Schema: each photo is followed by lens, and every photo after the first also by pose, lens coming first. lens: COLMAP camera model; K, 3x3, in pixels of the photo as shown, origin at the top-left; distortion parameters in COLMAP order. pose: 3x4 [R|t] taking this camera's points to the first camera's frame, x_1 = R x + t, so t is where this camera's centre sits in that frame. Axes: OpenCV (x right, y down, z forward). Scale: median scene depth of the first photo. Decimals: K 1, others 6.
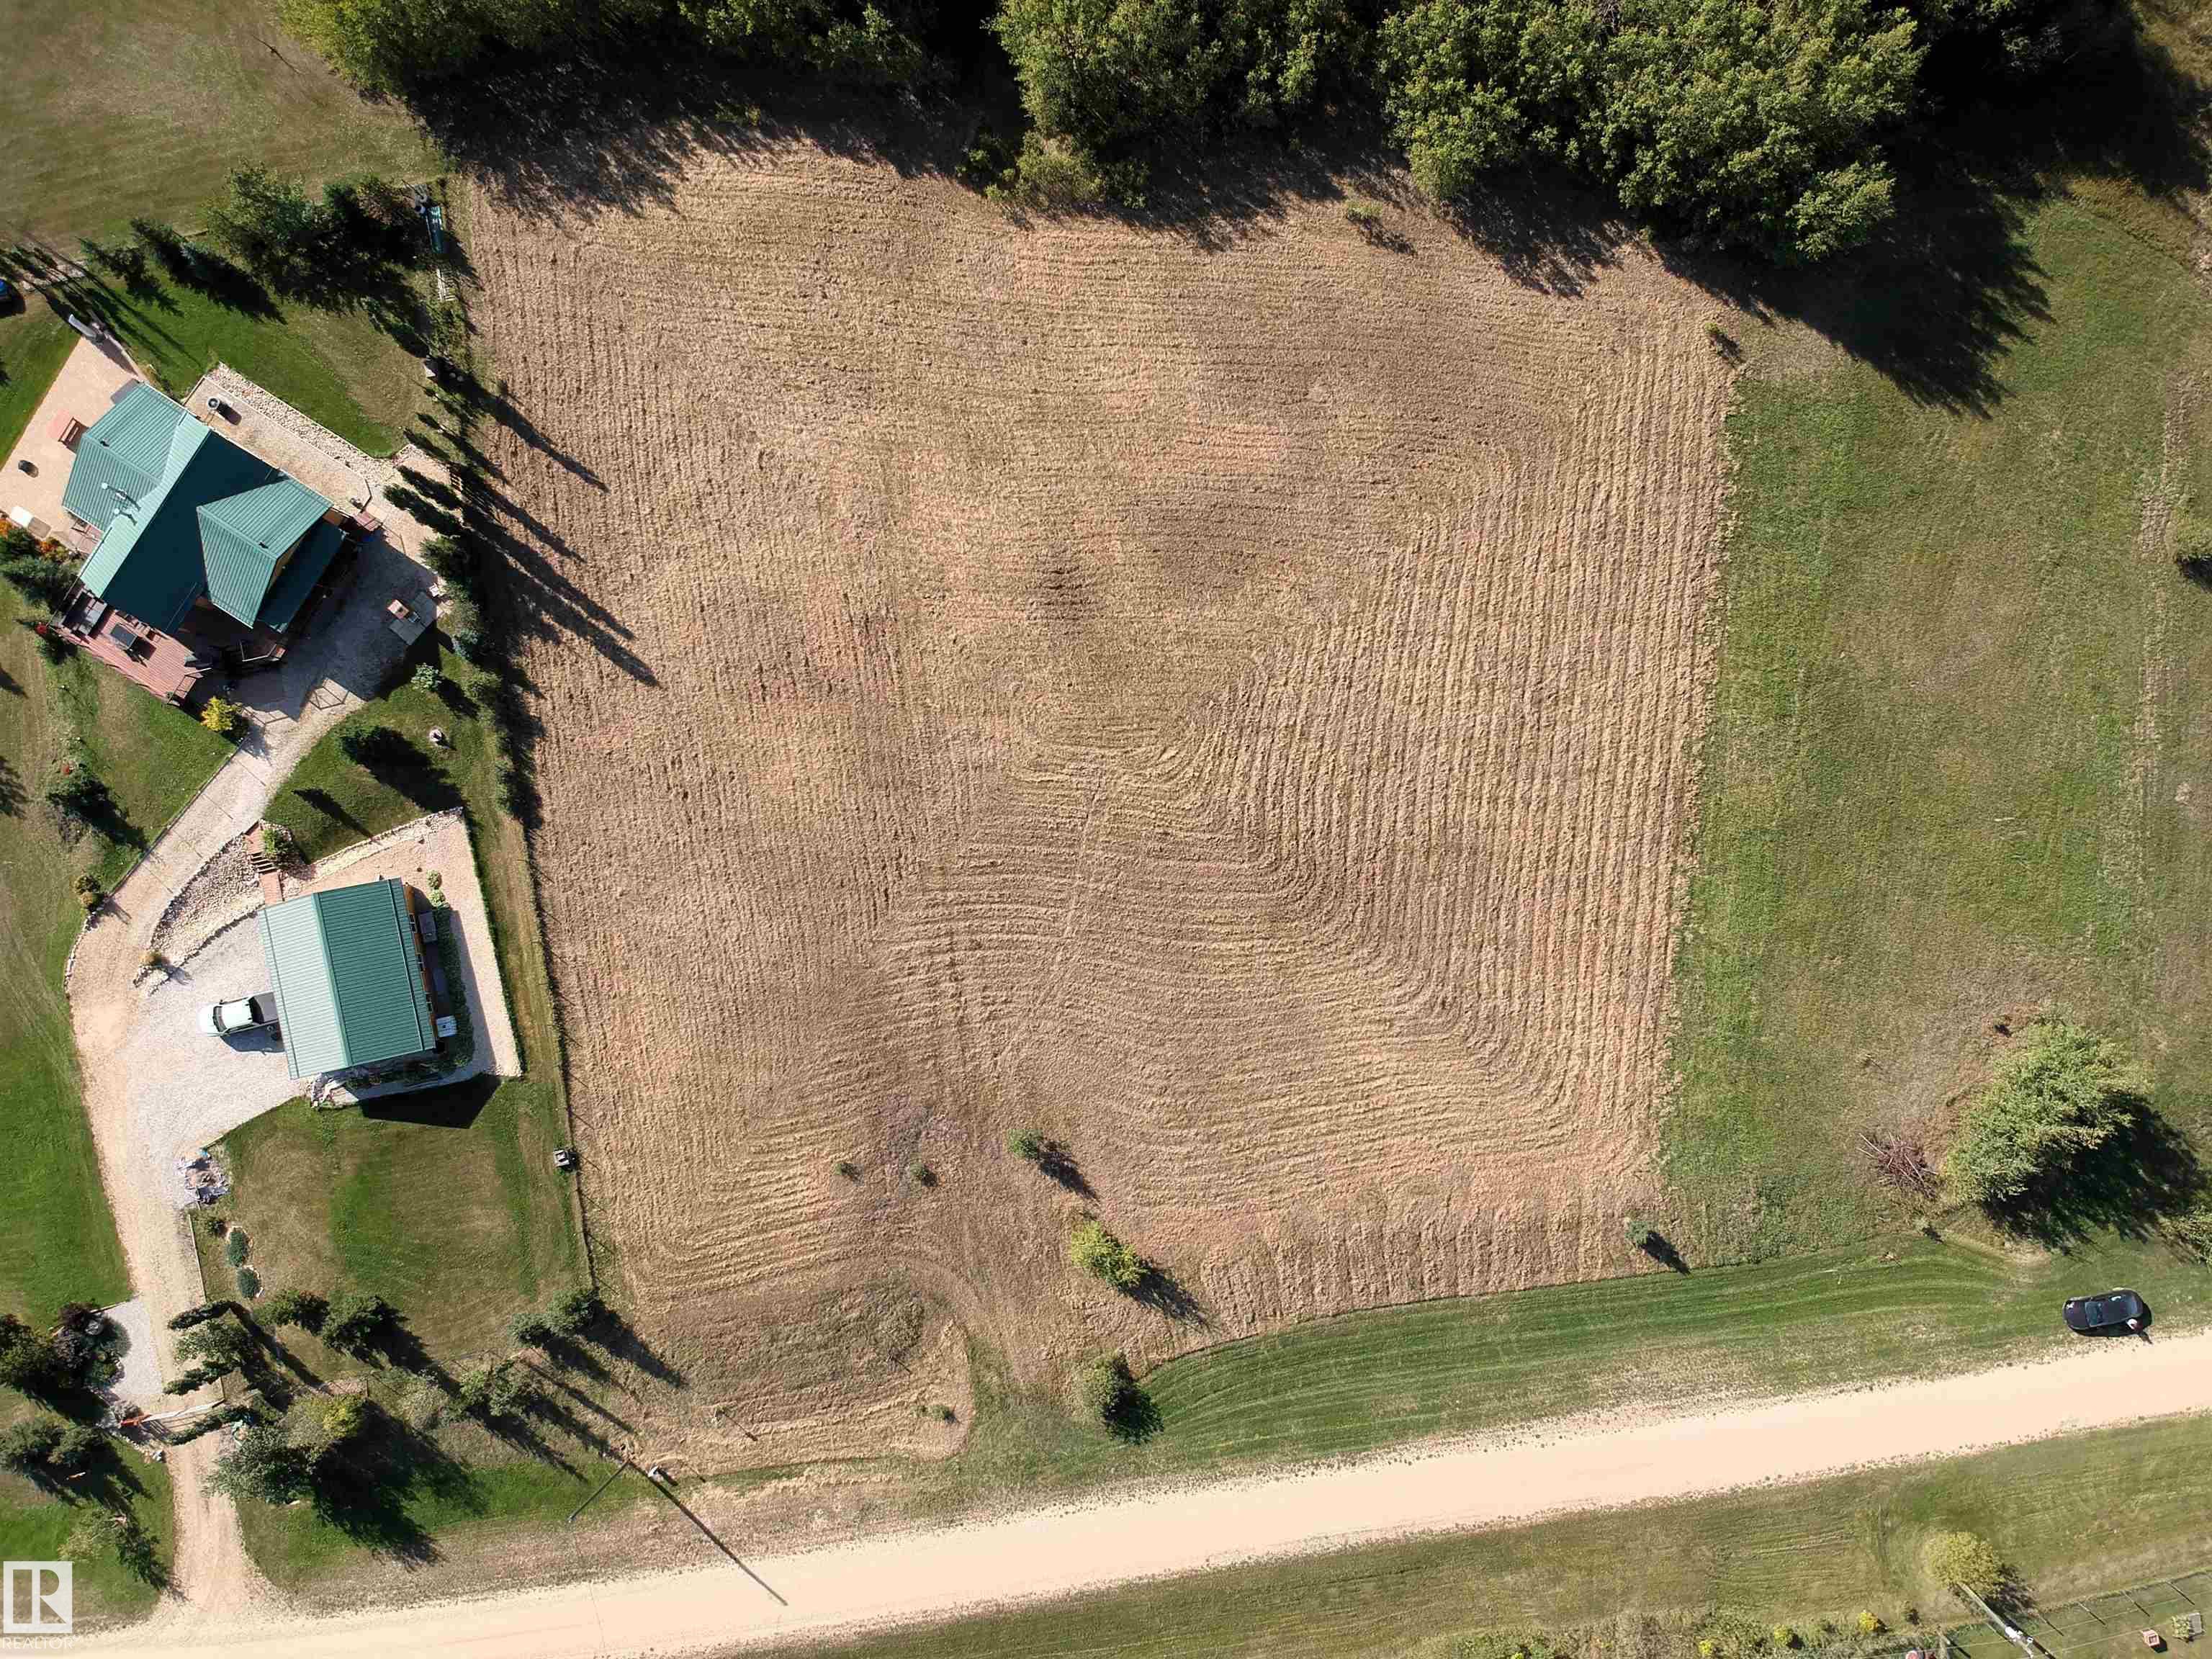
lens RADIAL K [[1621.5, 0, 1114.8], [0, 1621.5, 814.3], [0, 0, 1]] dist [0.081255, -0.146923]
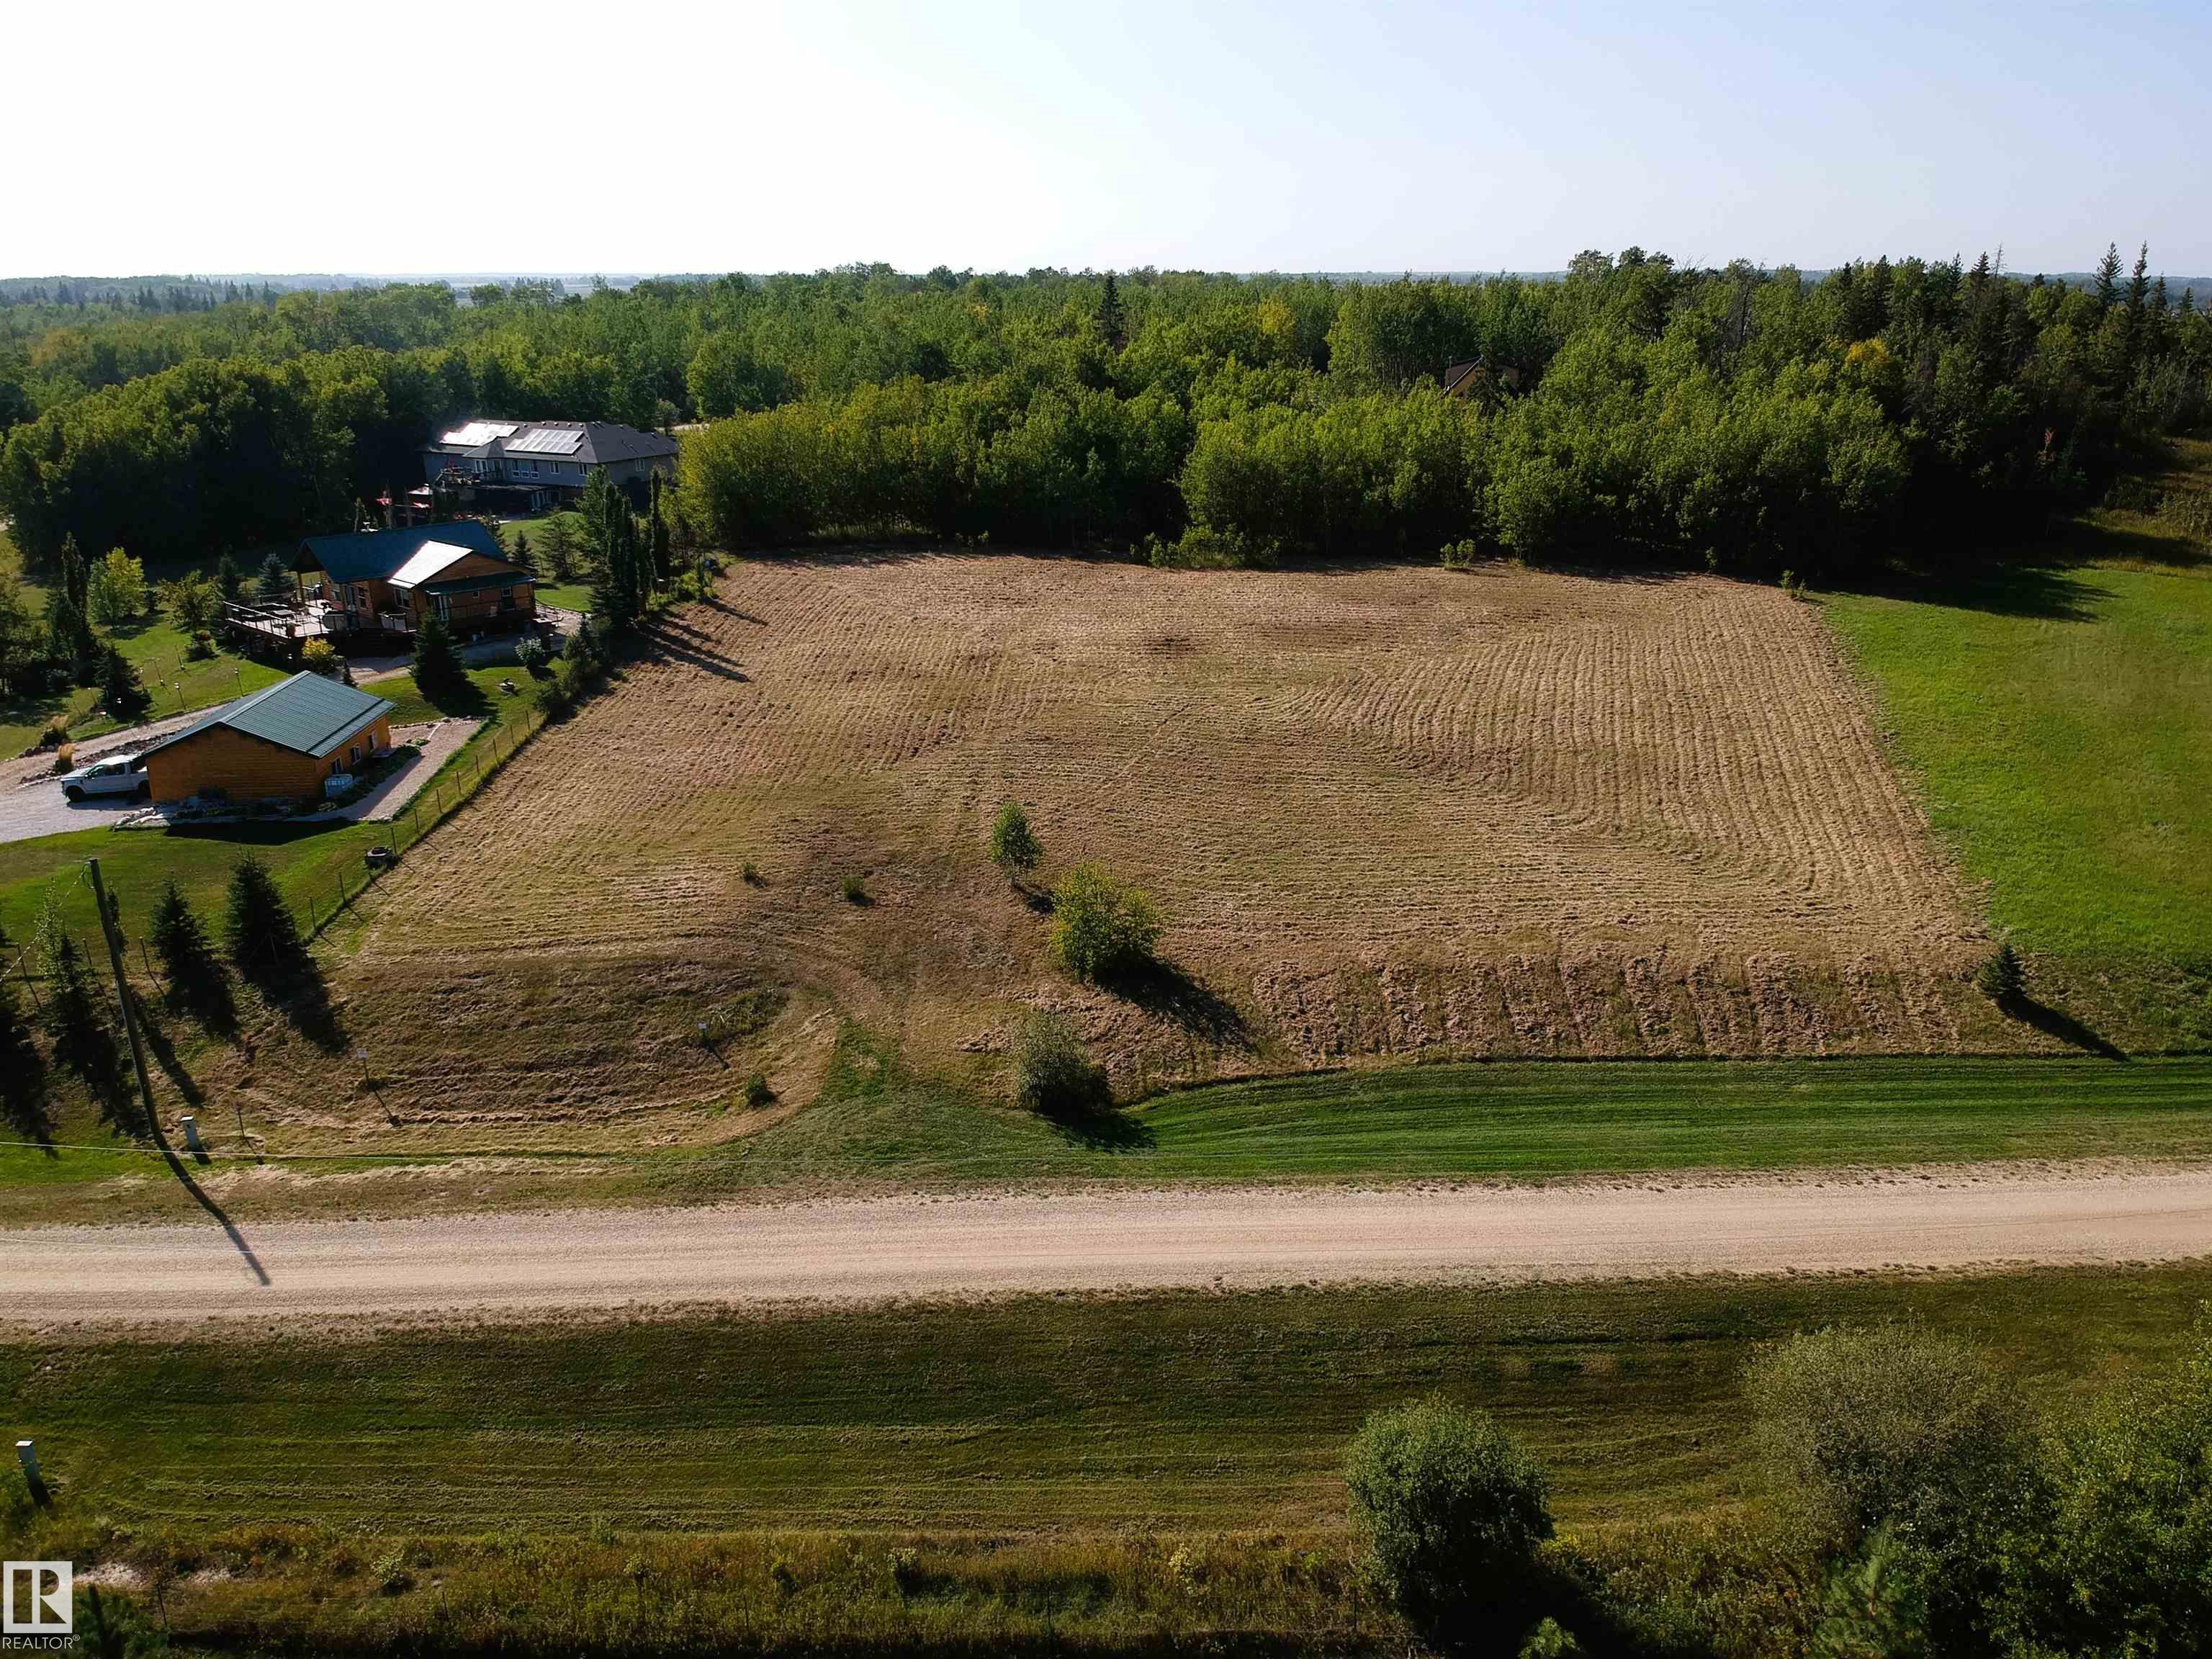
lens RADIAL K [[1608.7, 0, 1113.3], [0, 1608.7, 831.8], [0, 0, 1]] dist [0.107093, -0.202038]
pose [[0.987085, 0.071073, -0.143567, 0.082673], [-0.159787, 0.372789, -0.914055, 0.811833], [-0.011444, 0.925190, 0.379331, 0.719264]]
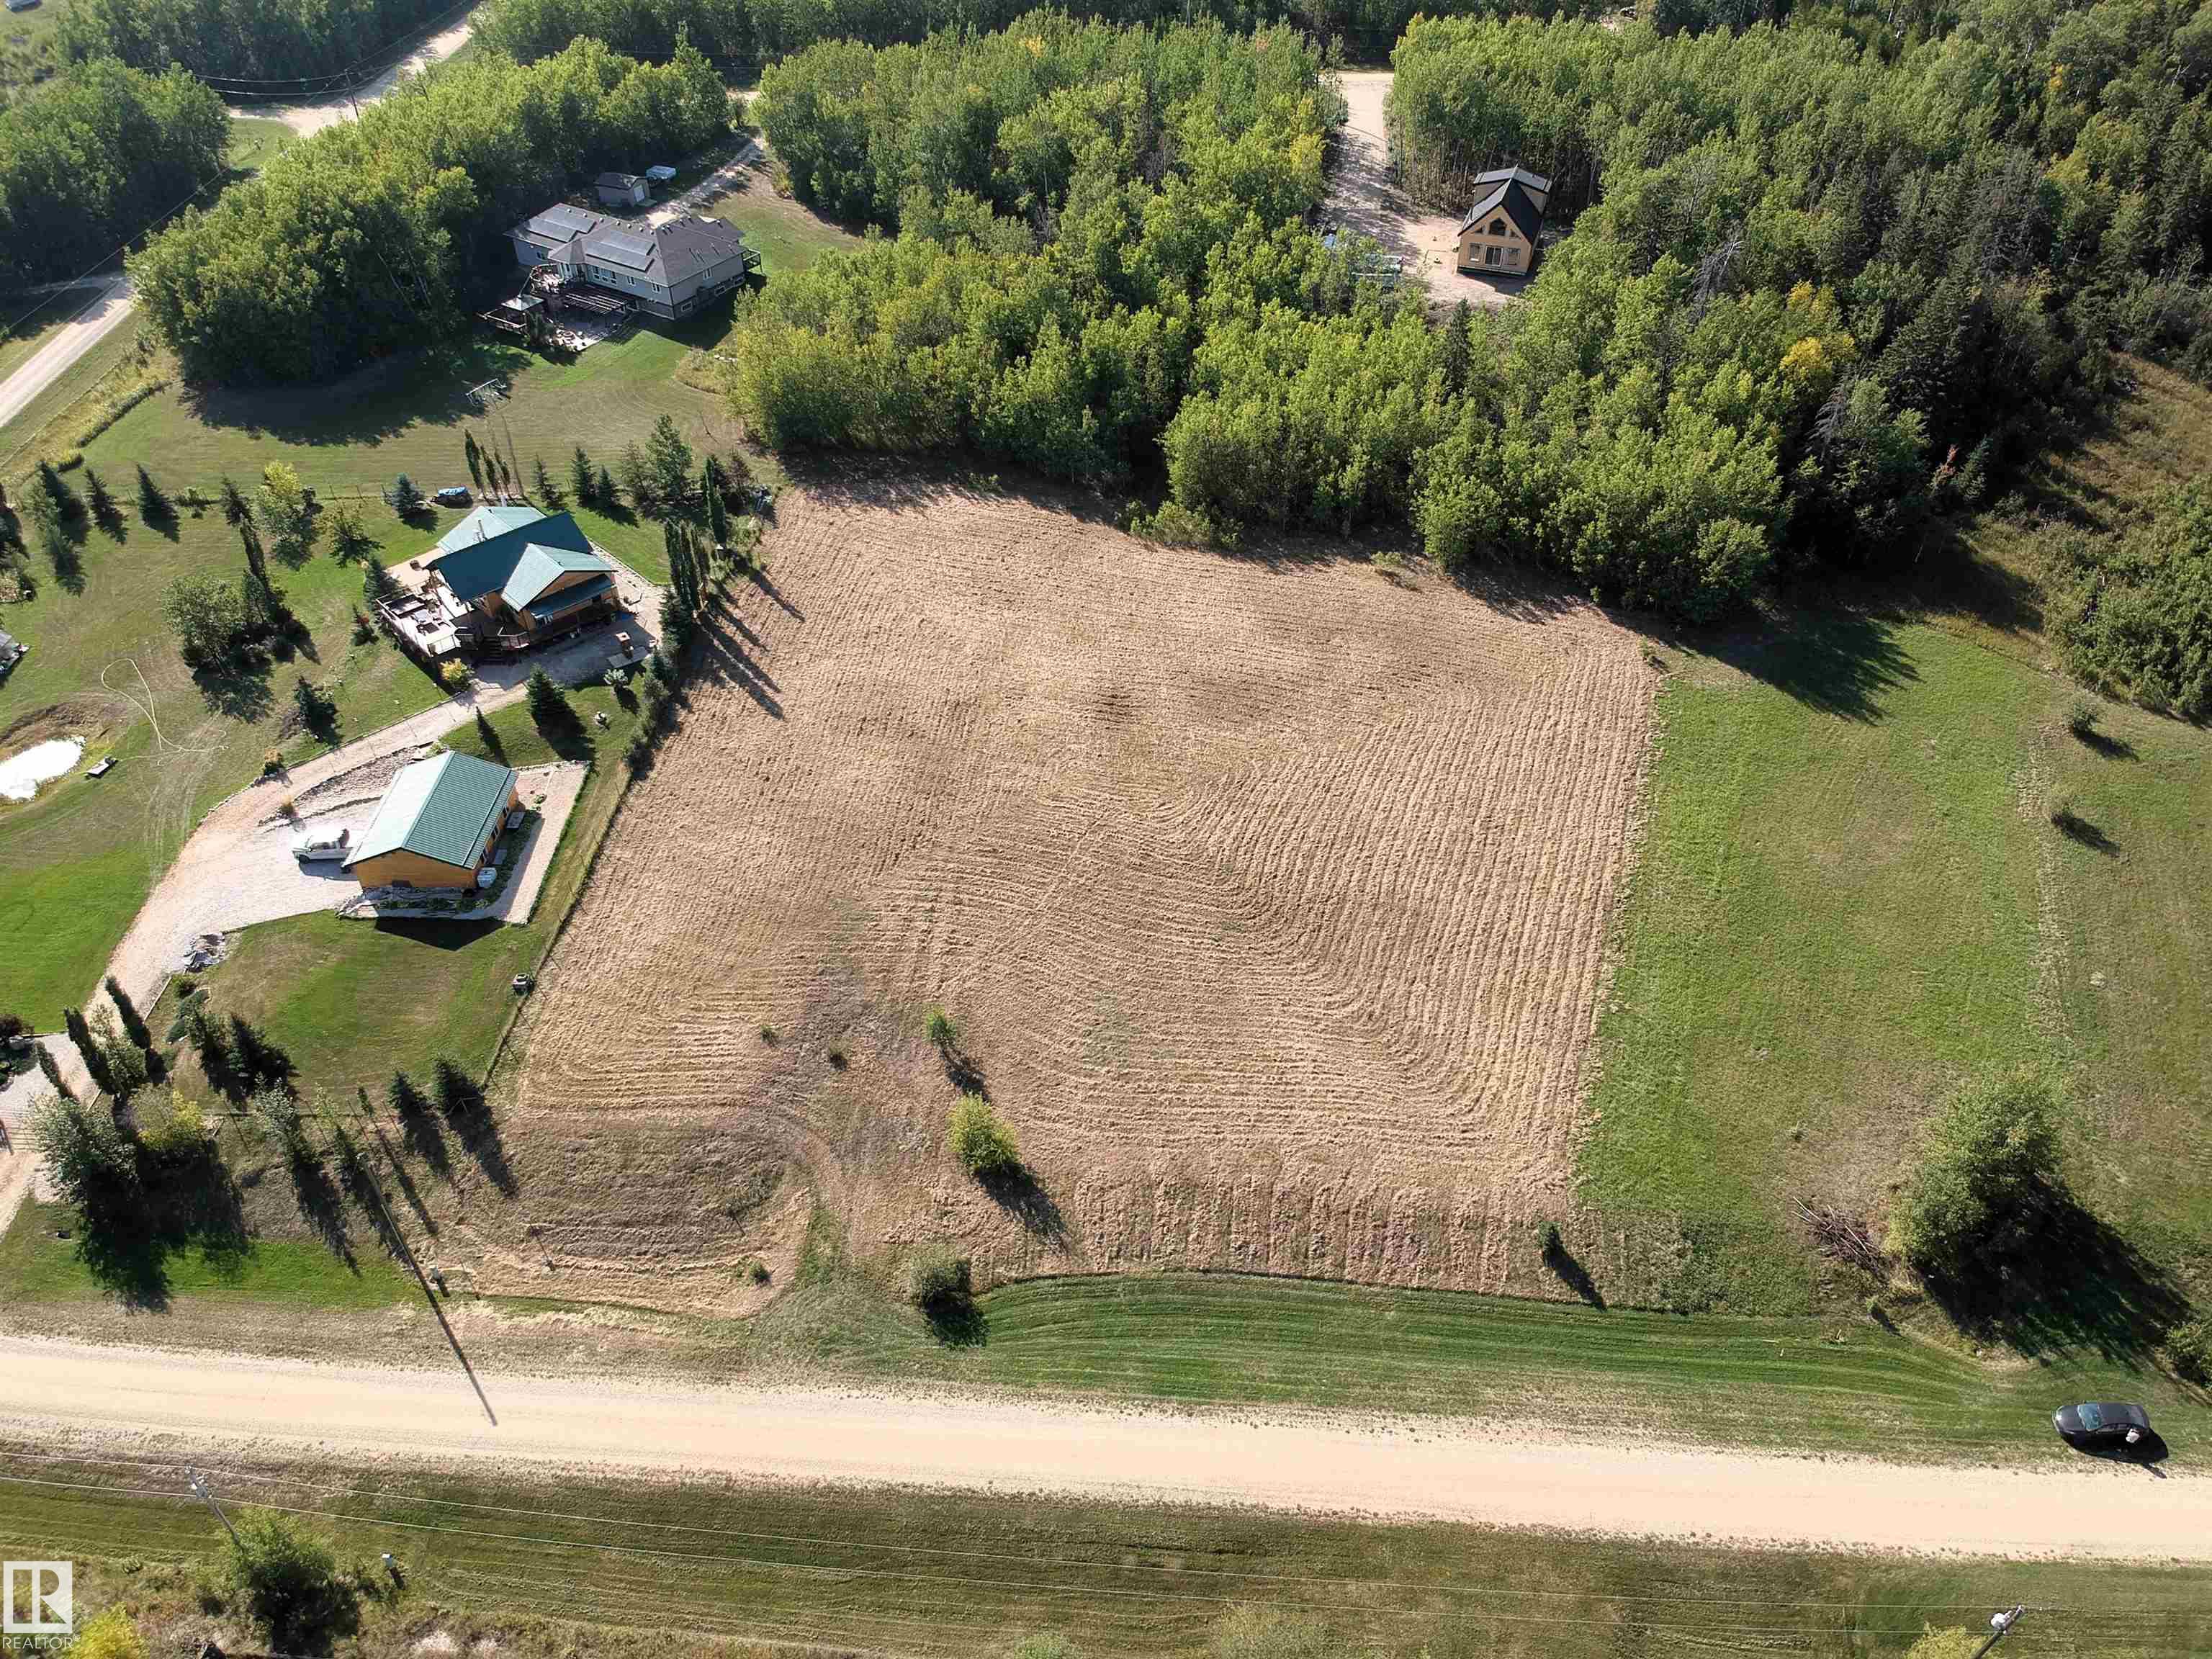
lens RADIAL K [[1610.5, 0, 1113.7], [0, 1610.5, 812.3], [0, 0, 1]] dist [0.142200, -0.323151]
pose [[0.968604, 0.174513, -0.177064, 0.201456], [-0.248560, 0.665657, -0.703646, 0.788027], [-0.004932, 0.725566, 0.688135, 0.194626]]
